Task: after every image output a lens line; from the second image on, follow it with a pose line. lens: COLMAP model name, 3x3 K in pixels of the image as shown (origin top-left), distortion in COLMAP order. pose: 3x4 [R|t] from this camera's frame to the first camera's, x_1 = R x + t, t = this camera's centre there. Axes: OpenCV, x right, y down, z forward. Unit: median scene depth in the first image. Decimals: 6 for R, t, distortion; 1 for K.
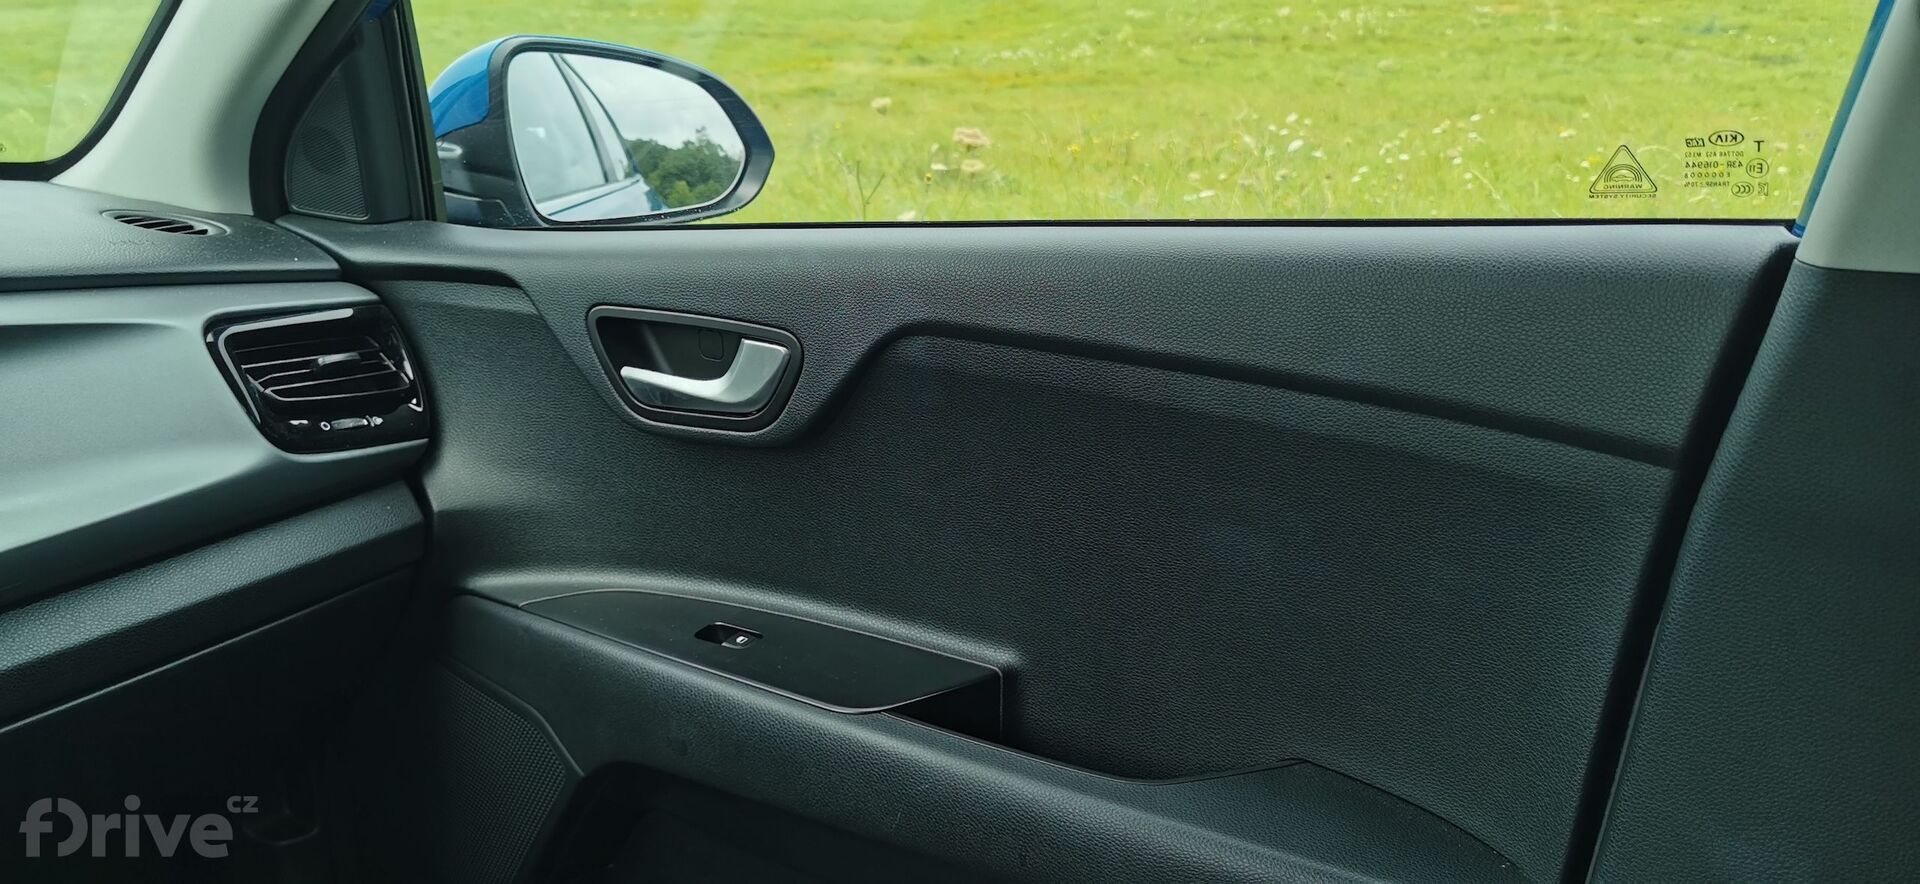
lens RADIAL K [[1411.5, 0, 957.2], [0, 1411.5, 441.2], [0, 0, 1]] dist [-0.001062, -0.007202]
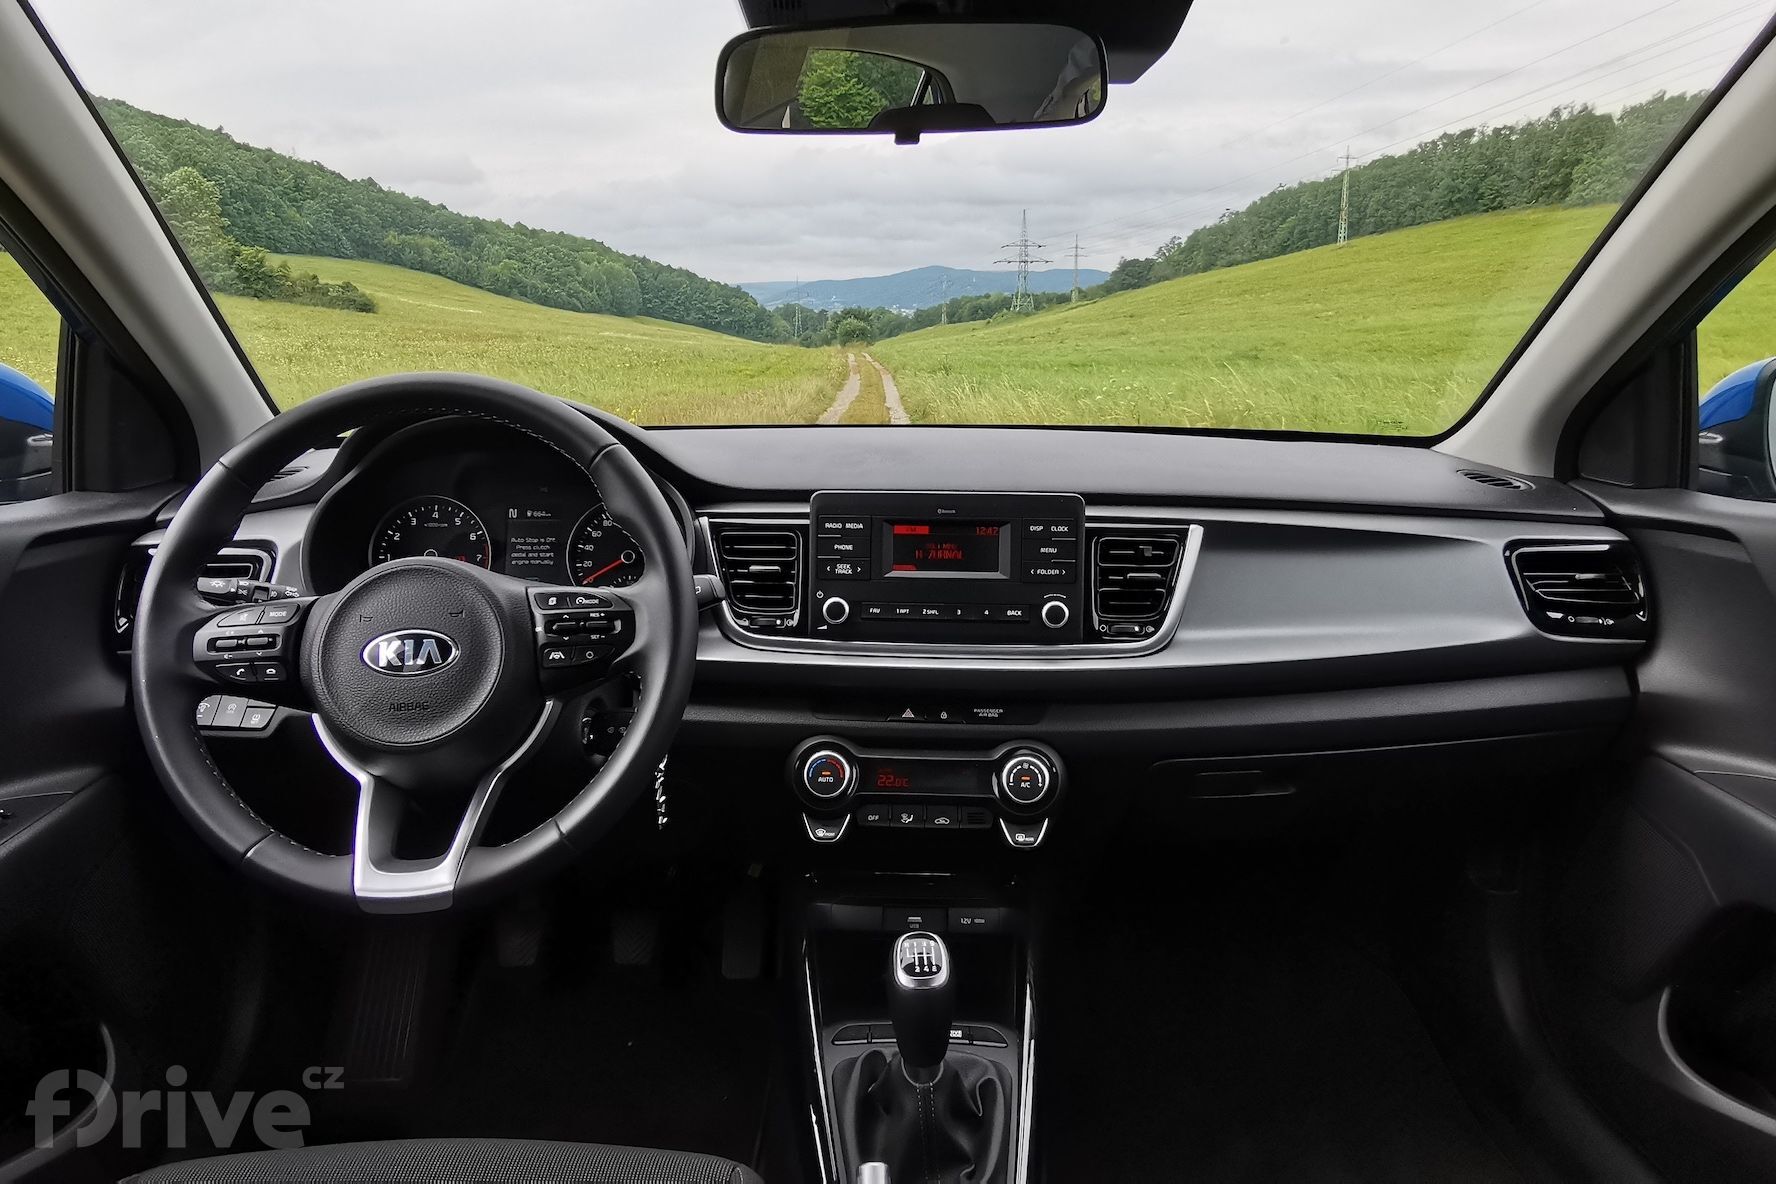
lens RADIAL K [[1161.6, 0, 849.1], [0, 1161.6, 600.4], [0, 0, 1]] dist [0.000272, -0.000288]
pose [[0.524020, 0.142950, -0.839624, 0.182685], [-0.173509, 0.983059, 0.059081, 0.029115], [0.833845, 0.114722, 0.539945, -0.310377]]
